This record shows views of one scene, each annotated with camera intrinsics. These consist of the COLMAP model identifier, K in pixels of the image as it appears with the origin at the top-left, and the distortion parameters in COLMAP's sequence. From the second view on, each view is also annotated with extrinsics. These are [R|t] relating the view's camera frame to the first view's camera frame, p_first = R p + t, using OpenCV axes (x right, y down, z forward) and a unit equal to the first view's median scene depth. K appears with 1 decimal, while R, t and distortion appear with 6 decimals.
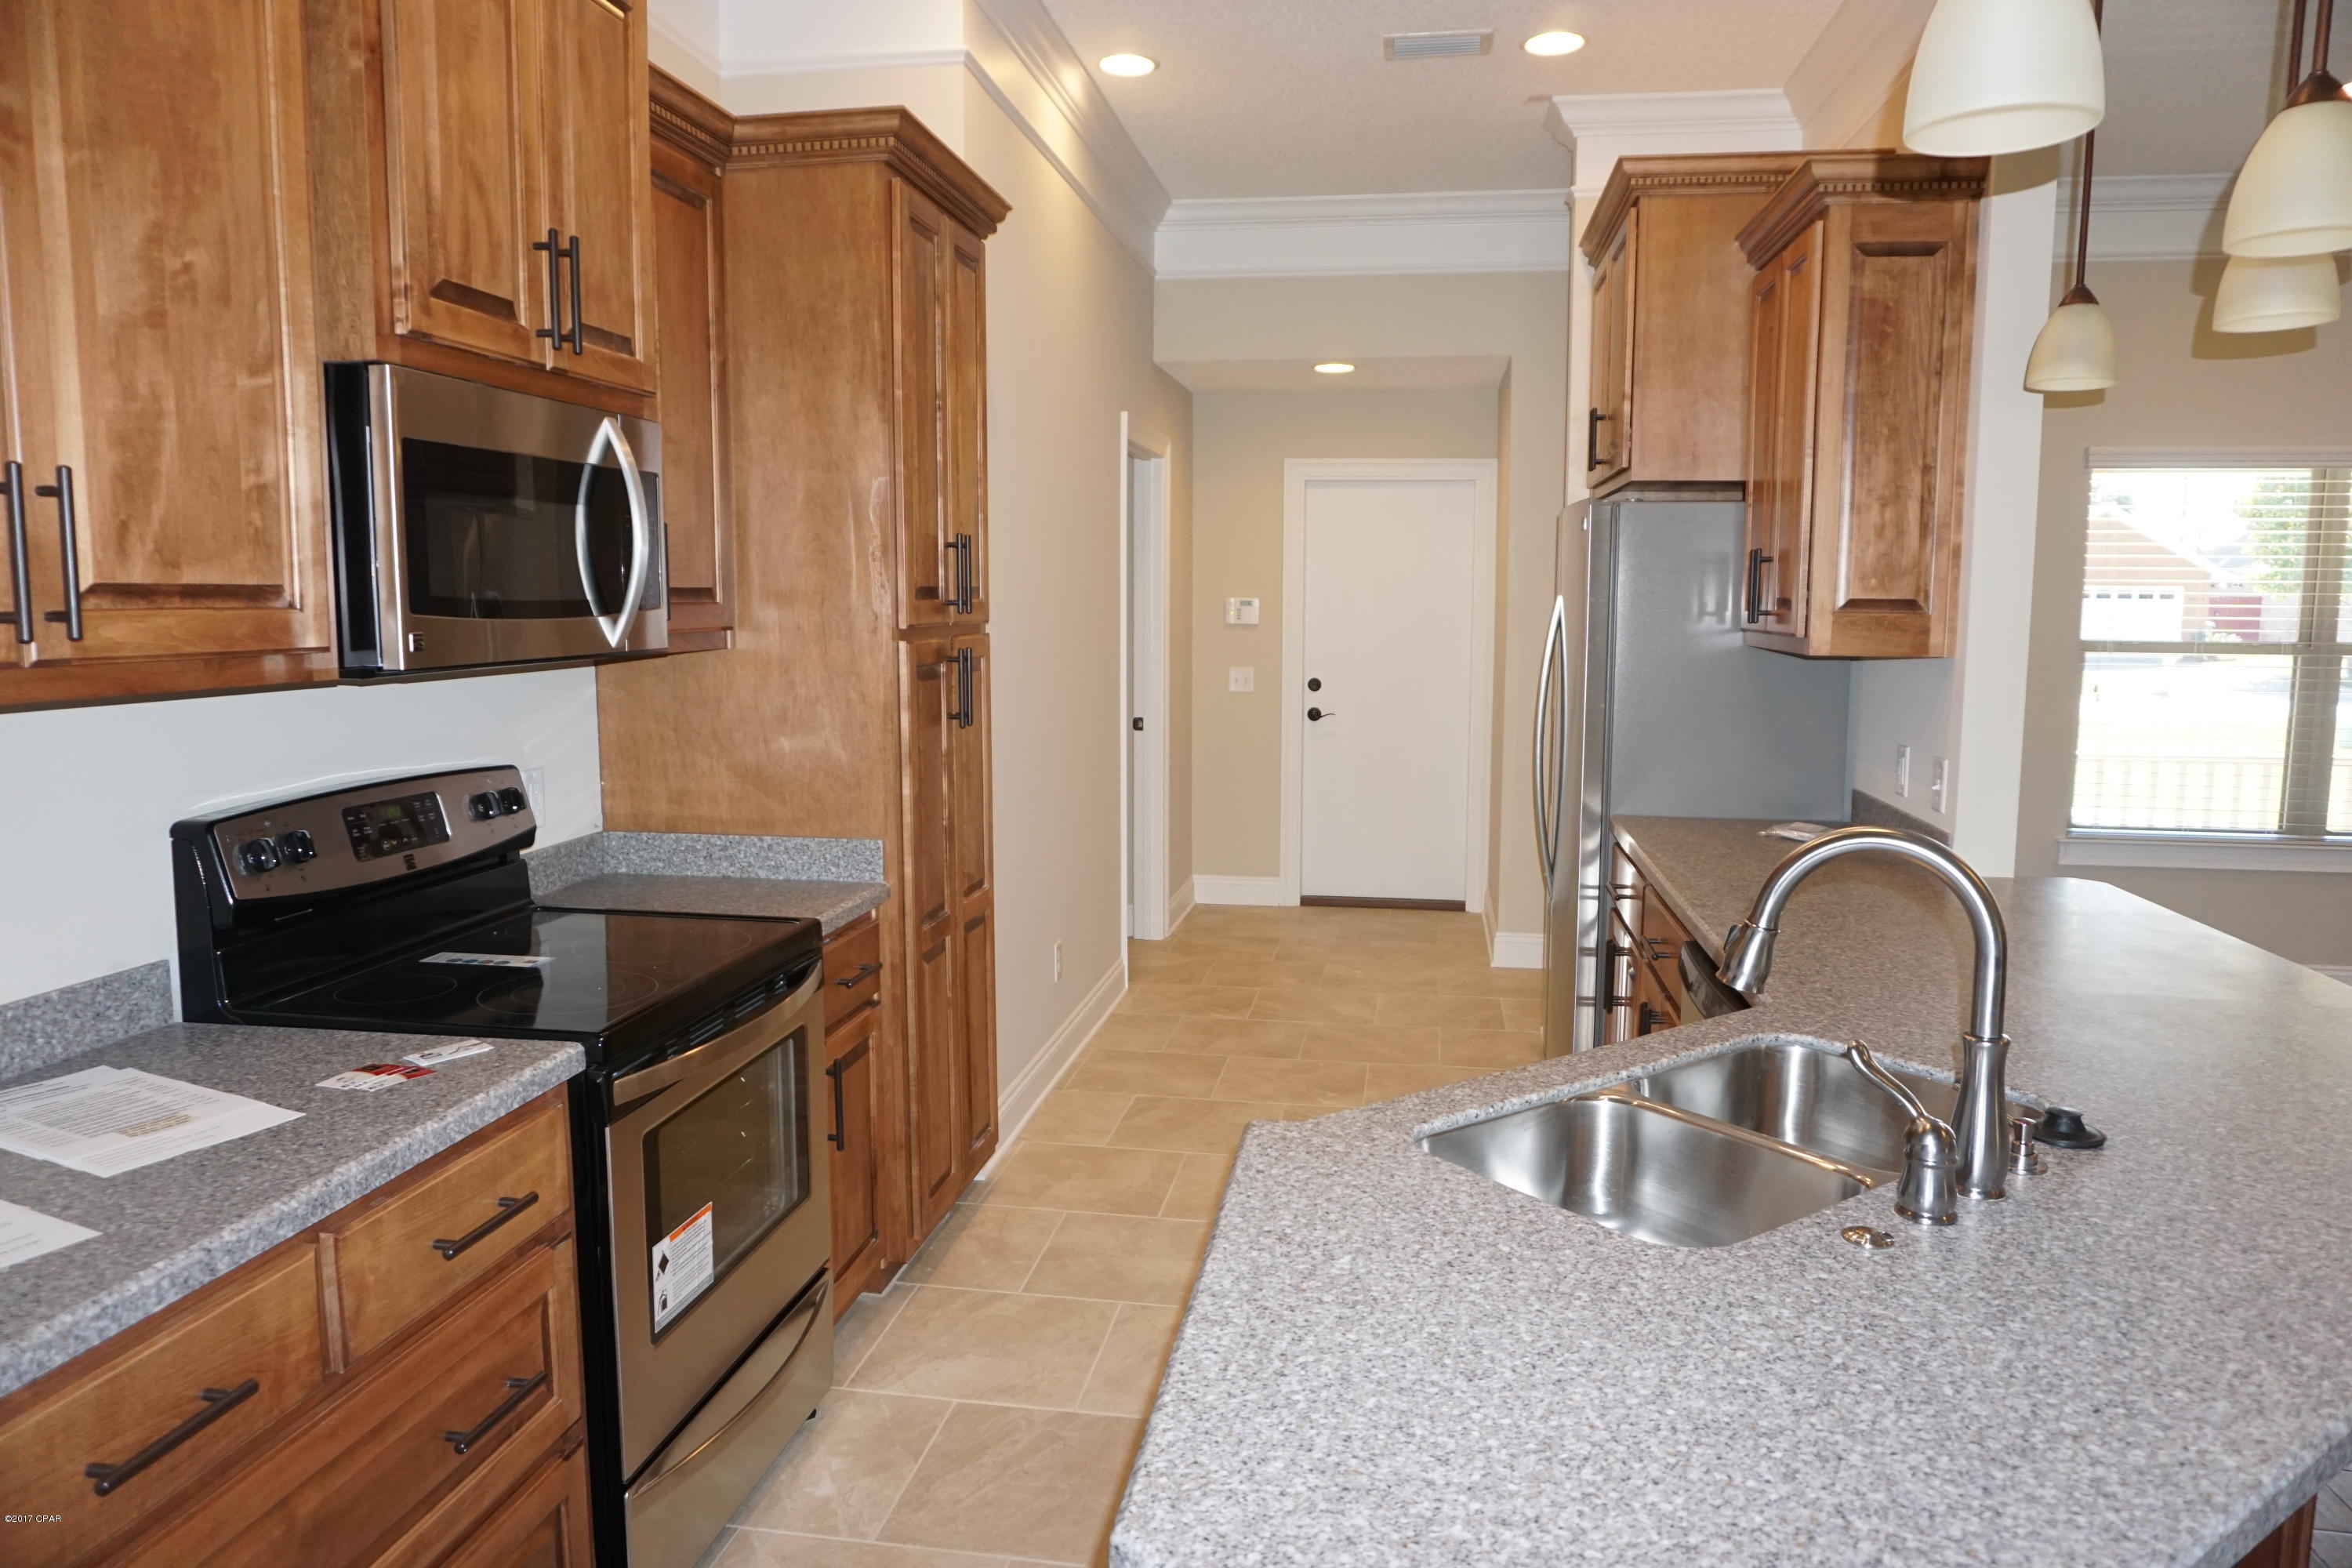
lens RADIAL K [[1580.0, 0, 1176.0], [0, 1580.0, 784.0], [0, 0, 1]] dist [-0.046854, 0.035476]
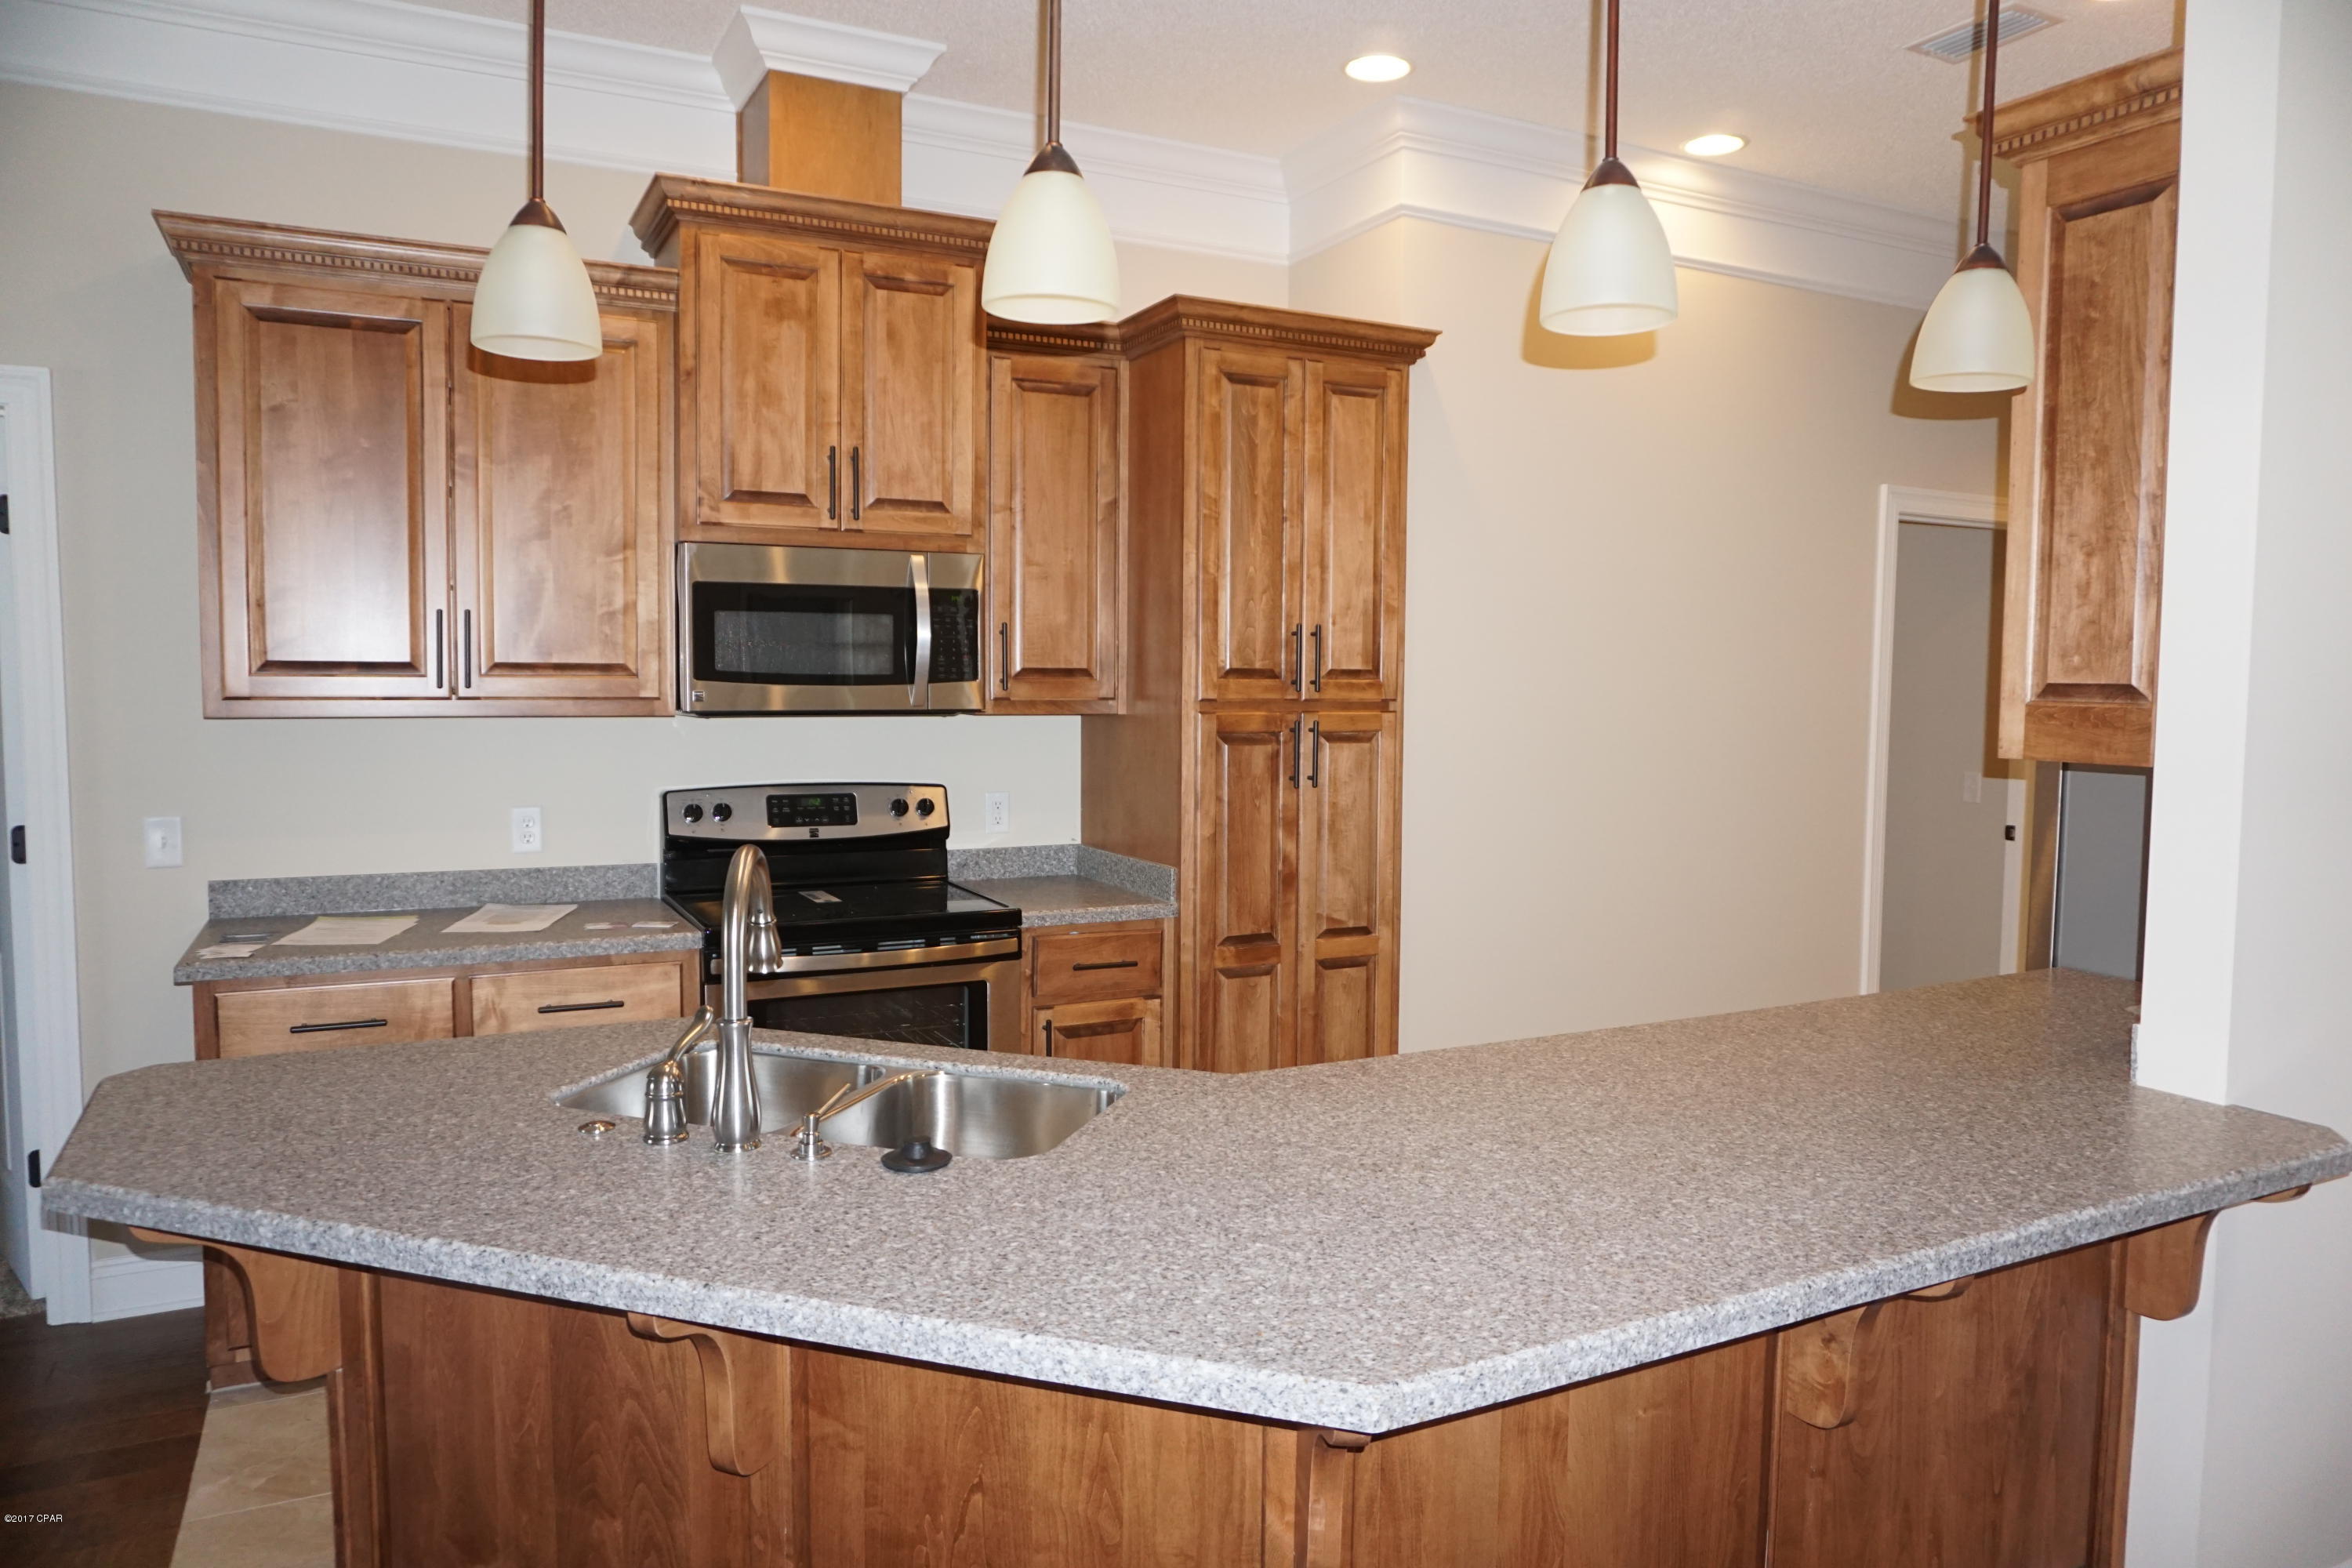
lens RADIAL K [[1580.0, 0, 1176.0], [0, 1580.0, 784.0], [0, 0, 1]] dist [-0.046854, 0.035476]
pose [[0.584866, 0.058227, -0.809037, 1.215949], [-0.105017, 0.994461, -0.004346, -0.038448], [0.804303, 0.087504, 0.587742, 0.377370]]
